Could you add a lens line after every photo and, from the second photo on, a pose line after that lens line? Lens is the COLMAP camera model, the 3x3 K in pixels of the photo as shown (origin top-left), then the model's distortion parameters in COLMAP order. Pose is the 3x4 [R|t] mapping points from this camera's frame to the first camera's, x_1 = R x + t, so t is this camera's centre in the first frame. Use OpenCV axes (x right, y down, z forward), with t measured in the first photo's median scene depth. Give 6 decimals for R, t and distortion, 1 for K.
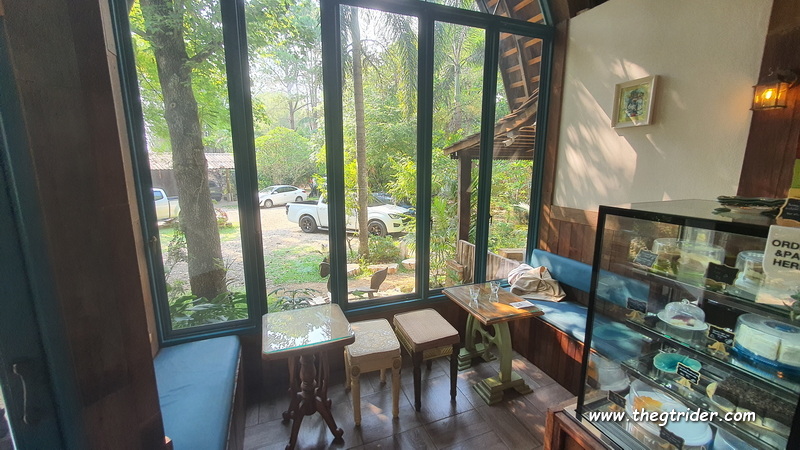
lens RADIAL K [[322.4, 0, 400.0], [0, 322.4, 225.0], [0, 0, 1]] dist [-0.000820, -0.000083]
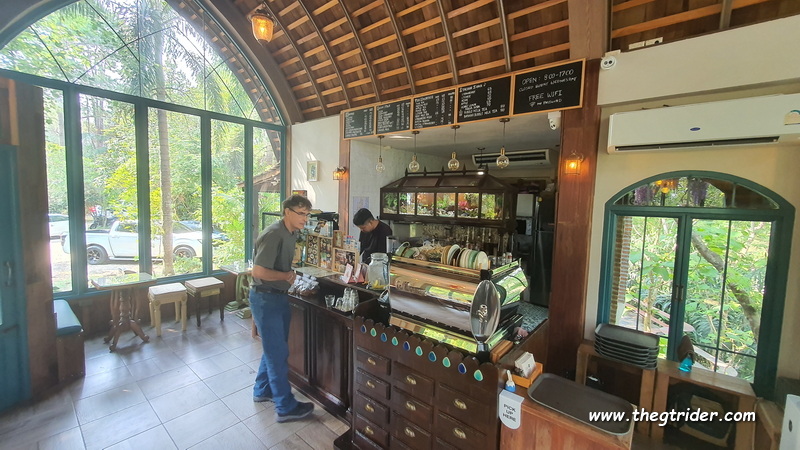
lens RADIAL K [[322.4, 0, 400.0], [0, 322.4, 225.0], [0, 0, 1]] dist [-0.000820, -0.000083]
pose [[0.876911, -0.015604, 0.480399, 0.142098], [0.059789, 0.995251, -0.076812, 0.152138], [-0.476919, 0.096080, 0.873680, -0.929441]]
